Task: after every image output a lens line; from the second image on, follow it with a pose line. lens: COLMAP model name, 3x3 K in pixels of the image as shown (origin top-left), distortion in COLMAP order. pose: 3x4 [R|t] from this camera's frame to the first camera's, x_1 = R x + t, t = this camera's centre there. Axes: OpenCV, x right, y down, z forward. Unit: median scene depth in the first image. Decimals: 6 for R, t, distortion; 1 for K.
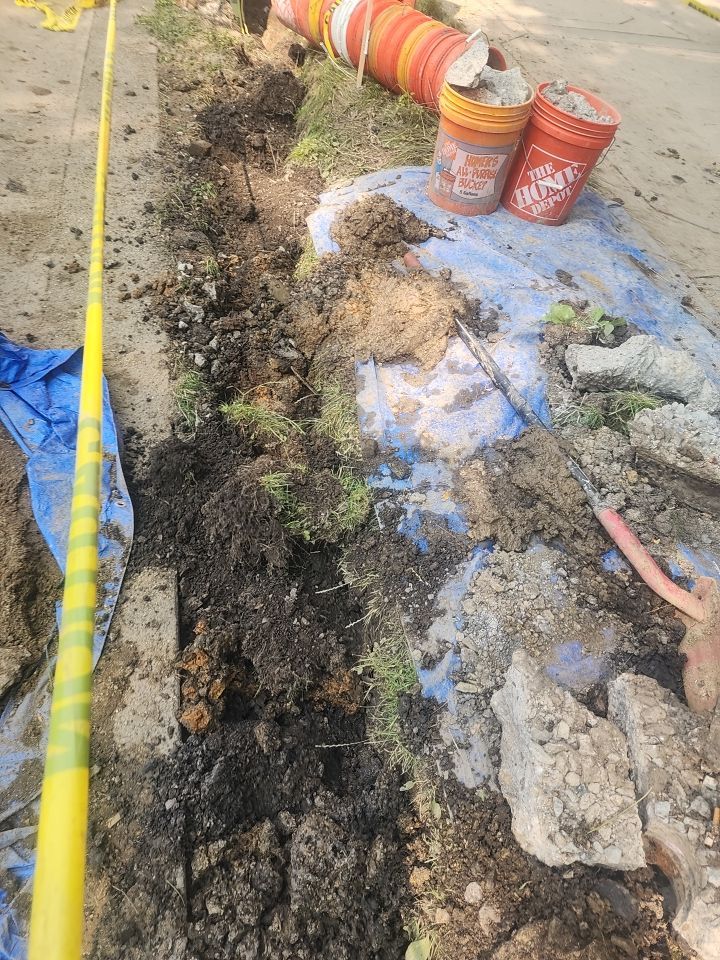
lens RADIAL K [[687.0, 0, 360.0], [0, 687.0, 480.0], [0, 0, 1]] dist [0.060796, 0.000118]
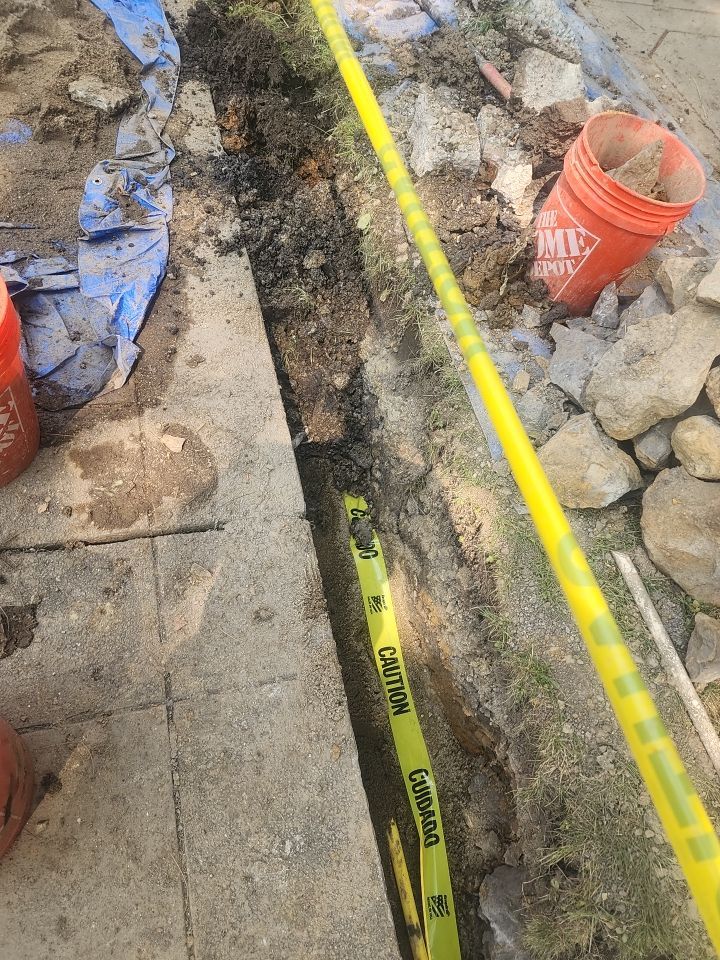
lens RADIAL K [[667.7, 0, 360.0], [0, 667.7, 480.0], [0, 0, 1]] dist [-0.000909, -0.000295]
pose [[0.996897, -0.001194, 0.078702, -0.049851], [-0.012347, 0.985135, 0.171338, 0.729849], [-0.077737, -0.171778, 0.982064, -0.630235]]
